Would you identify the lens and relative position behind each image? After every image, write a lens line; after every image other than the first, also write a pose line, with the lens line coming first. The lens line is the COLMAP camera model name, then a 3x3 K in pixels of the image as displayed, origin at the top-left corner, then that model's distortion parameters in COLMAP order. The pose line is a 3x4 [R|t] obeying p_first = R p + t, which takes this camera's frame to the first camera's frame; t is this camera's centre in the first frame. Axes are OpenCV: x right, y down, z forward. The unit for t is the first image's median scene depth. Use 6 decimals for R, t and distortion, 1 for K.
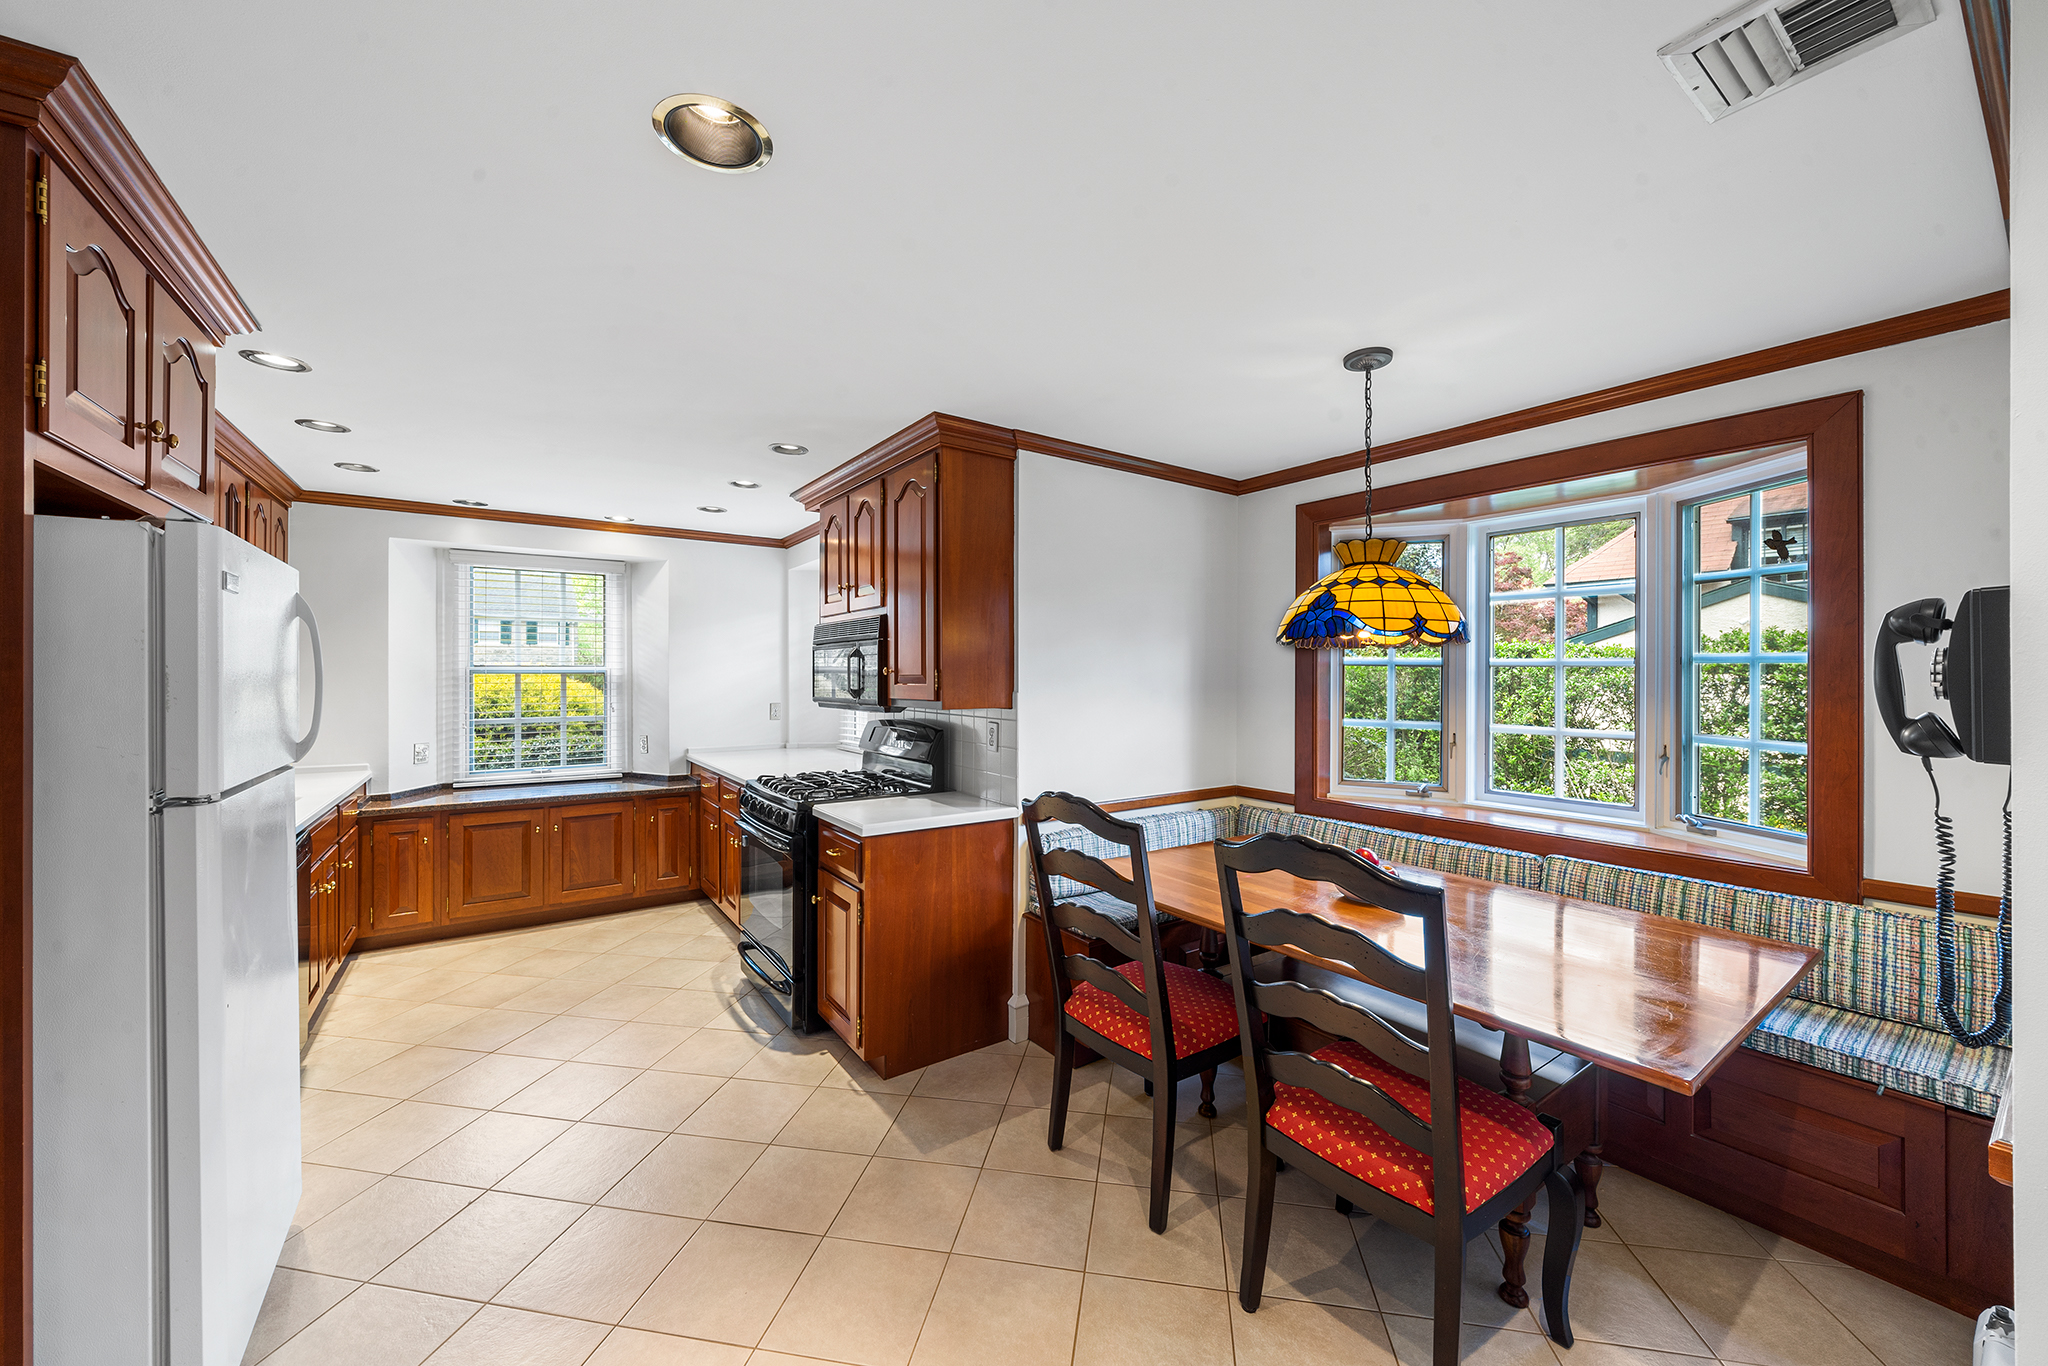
lens RADIAL K [[779.4, 0, 1050.2], [0, 779.4, 672.8], [0, 0, 1]] dist [-0.009285, -0.000507]
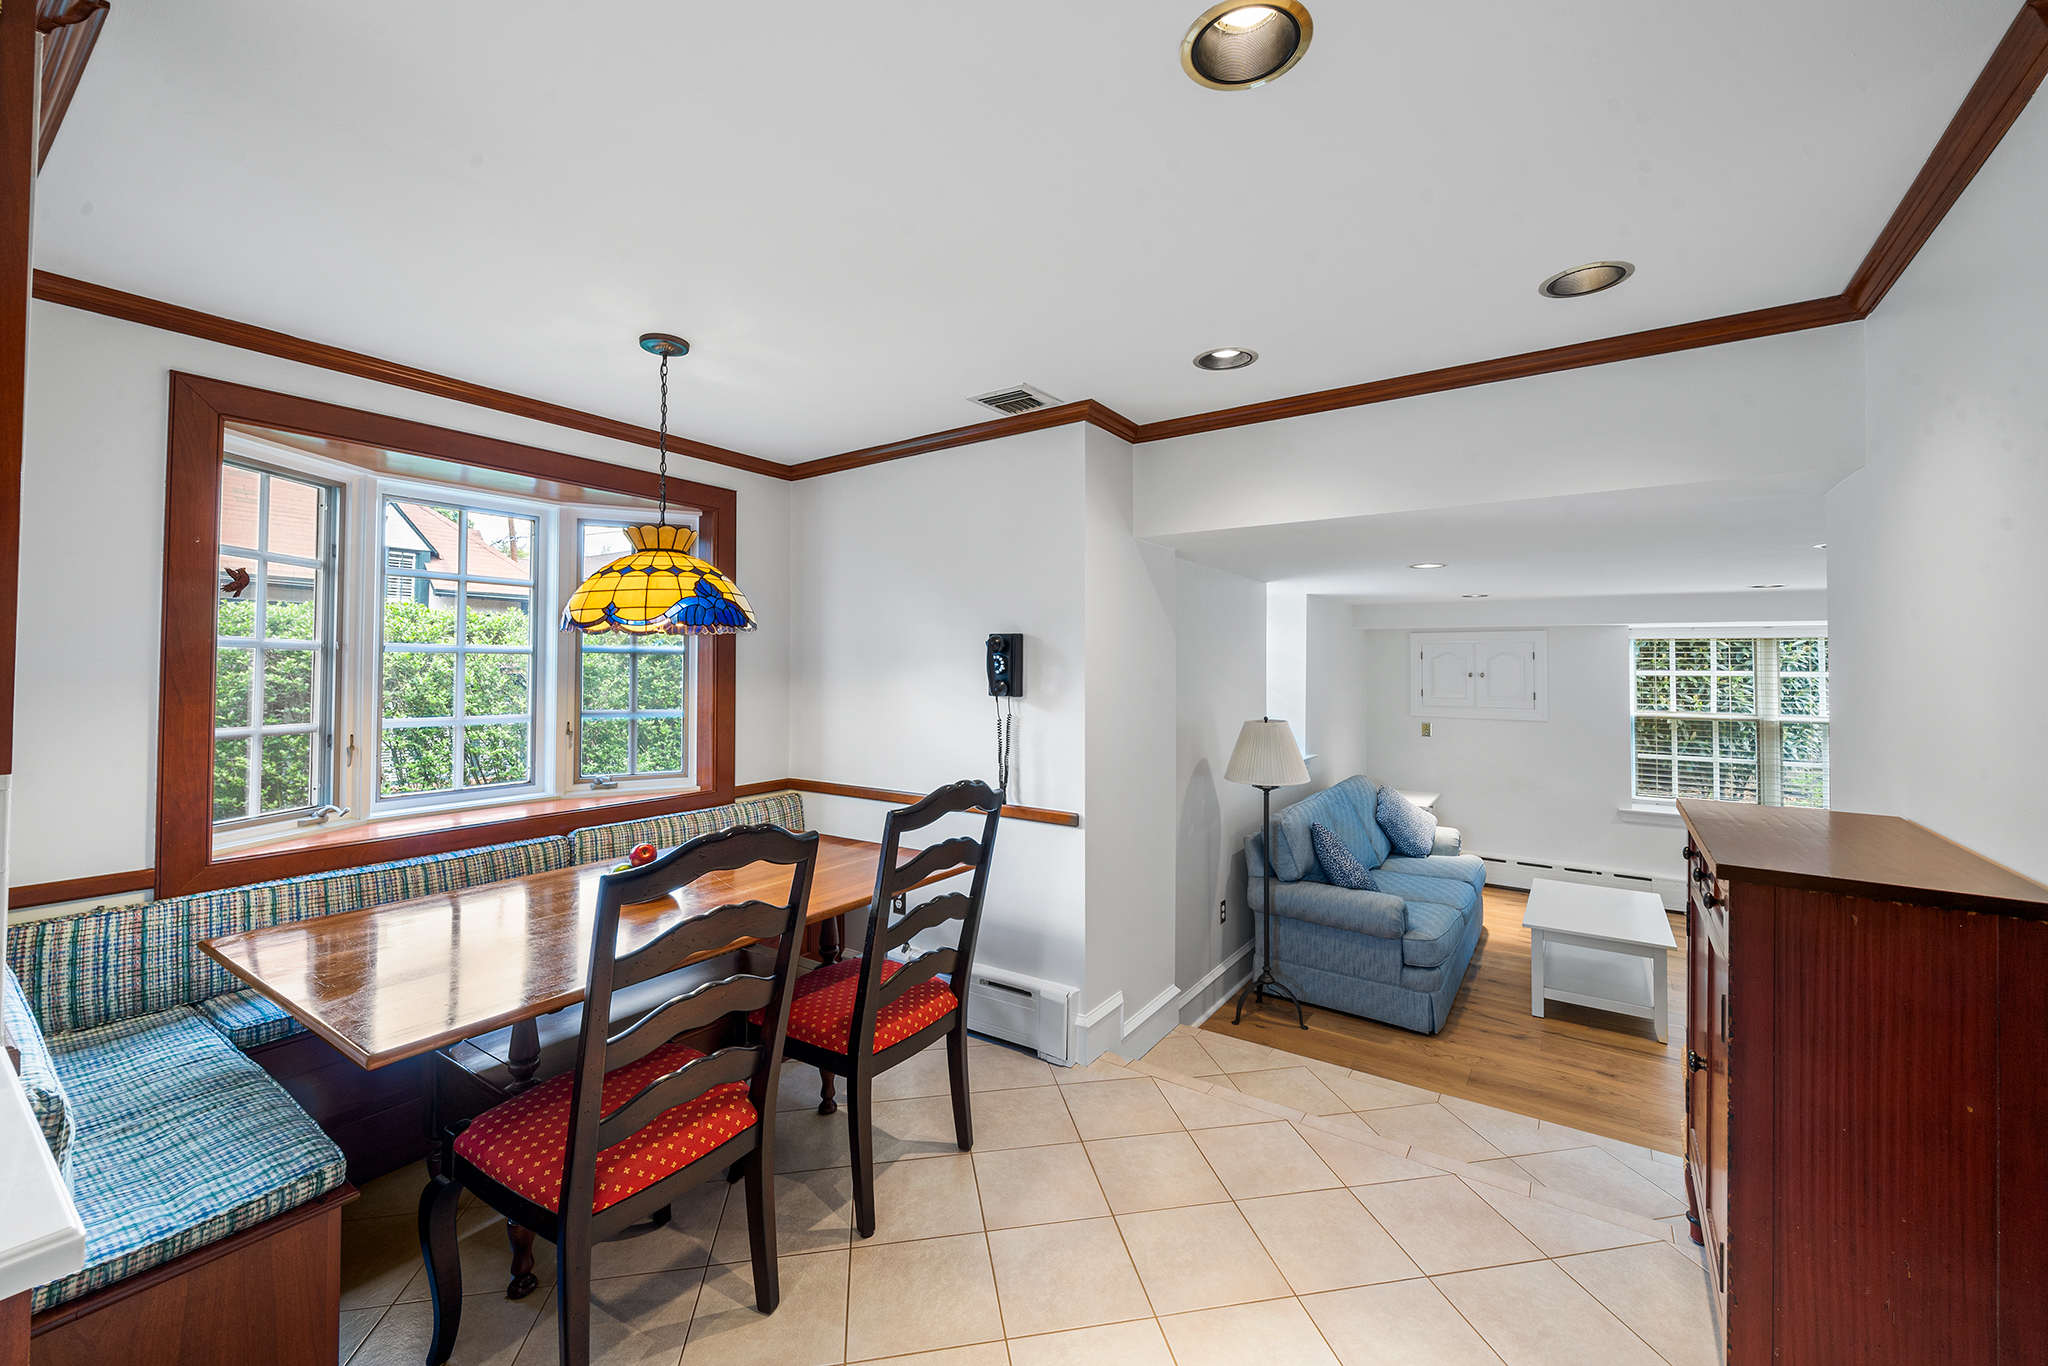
lens RADIAL K [[779.4, 0, 1029.3], [0, 779.4, 651.1], [0, 0, 1]] dist [-0.009285, -0.000507]
pose [[-0.334142, 0.013820, 0.942421, -0.587365], [-0.007829, 0.999817, -0.017438, 0.000562], [-0.942490, -0.013205, -0.333973, 0.773700]]
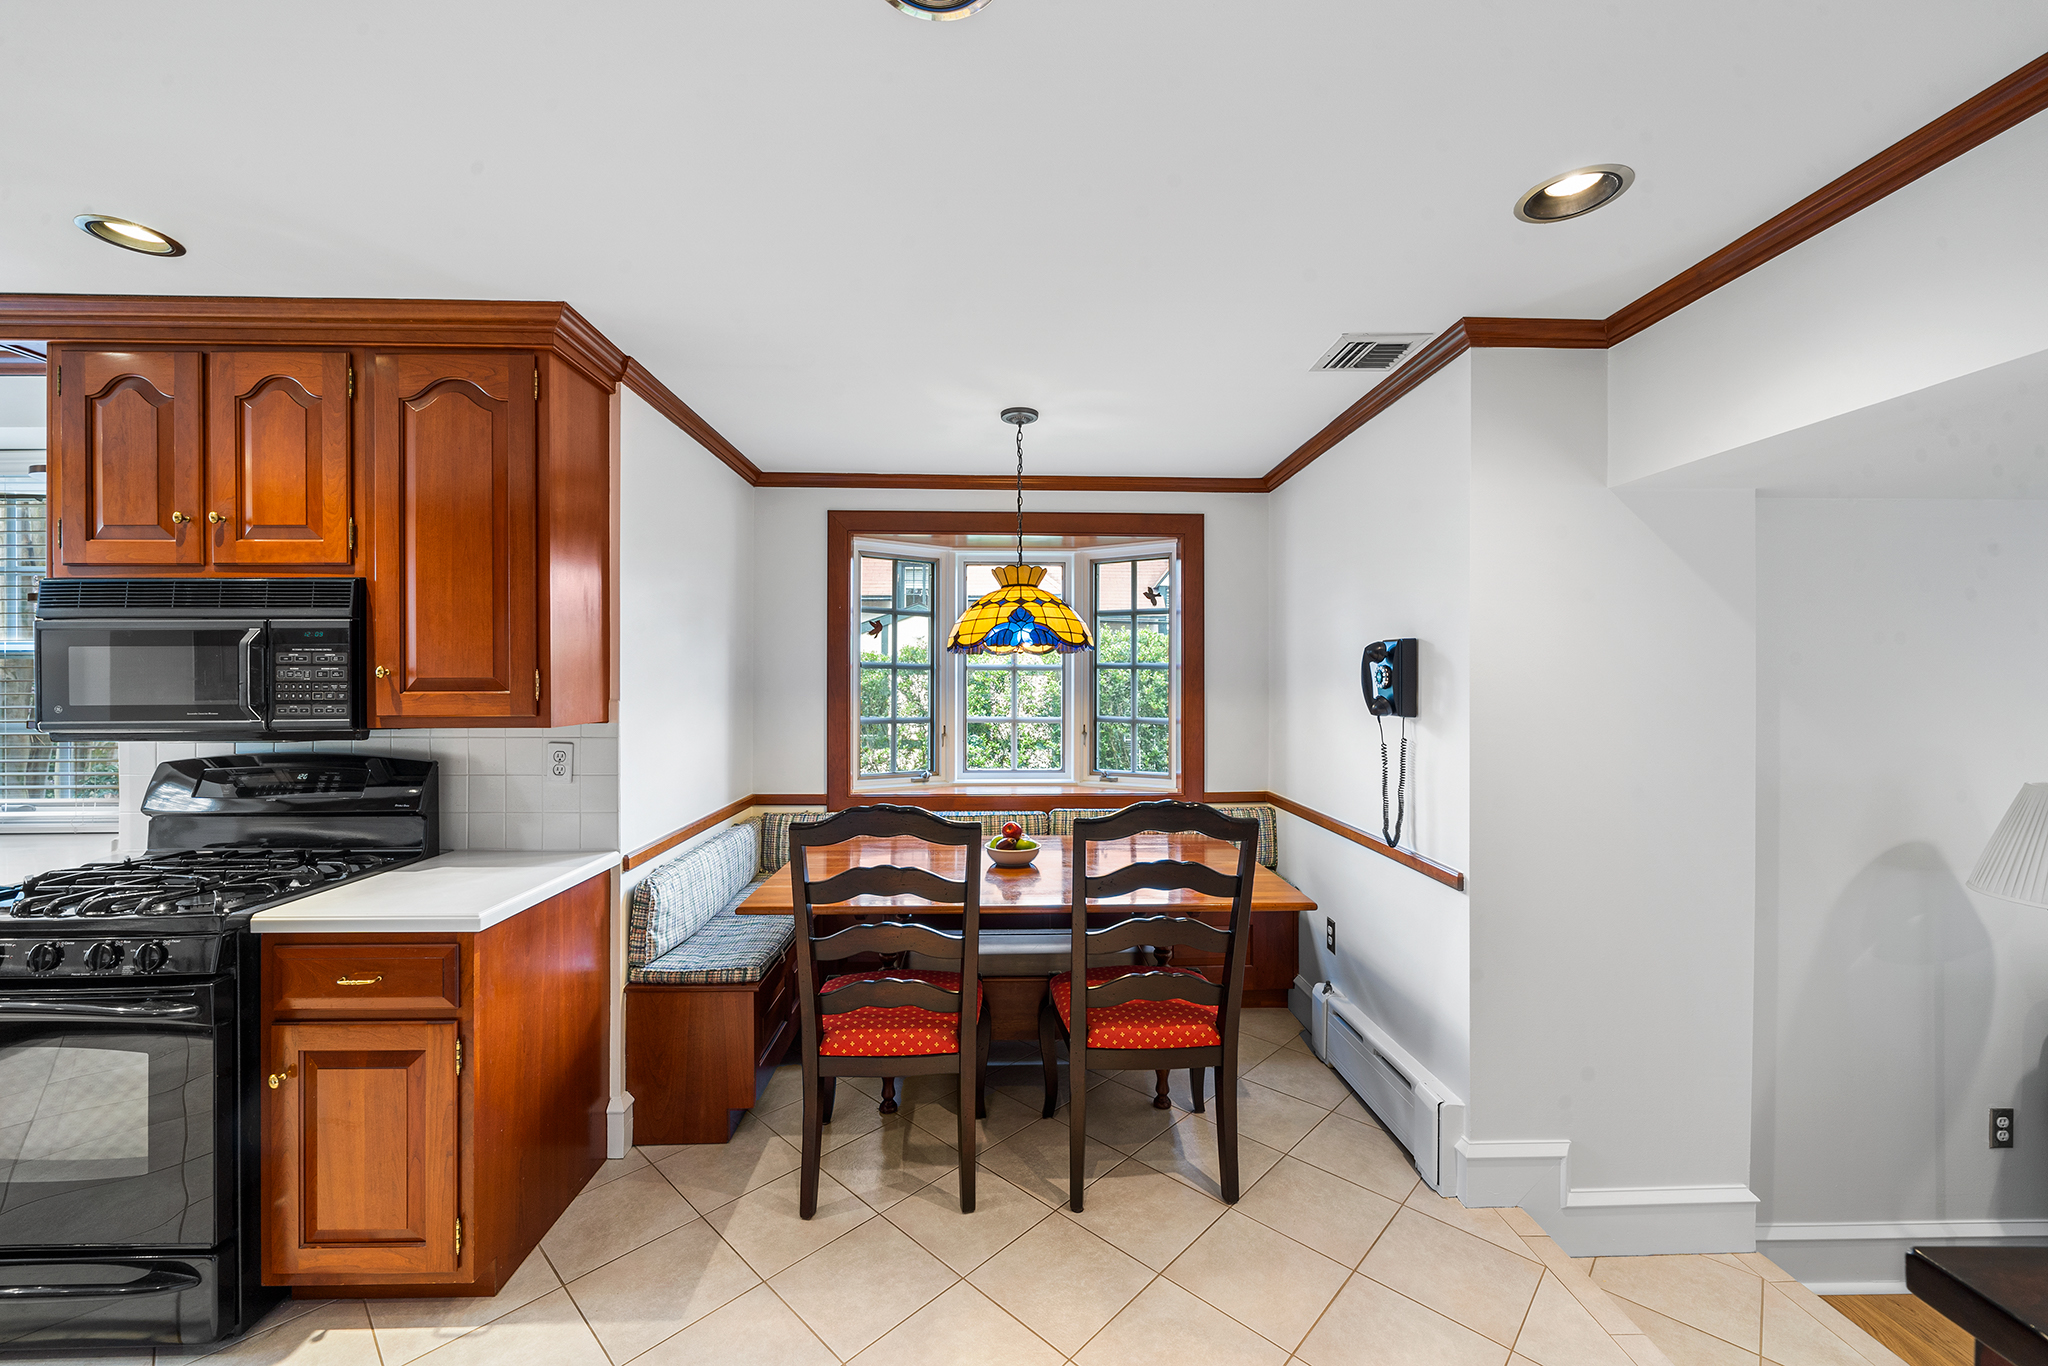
lens RADIAL K [[779.4, 0, 1049.9], [0, 779.4, 680.8], [0, 0, 1]] dist [-0.009285, -0.000507]
pose [[0.547667, -0.005759, 0.836677, -0.505548], [-0.001349, 0.999969, 0.007766, -0.000822], [-0.836695, -0.005382, 0.547642, 0.257949]]
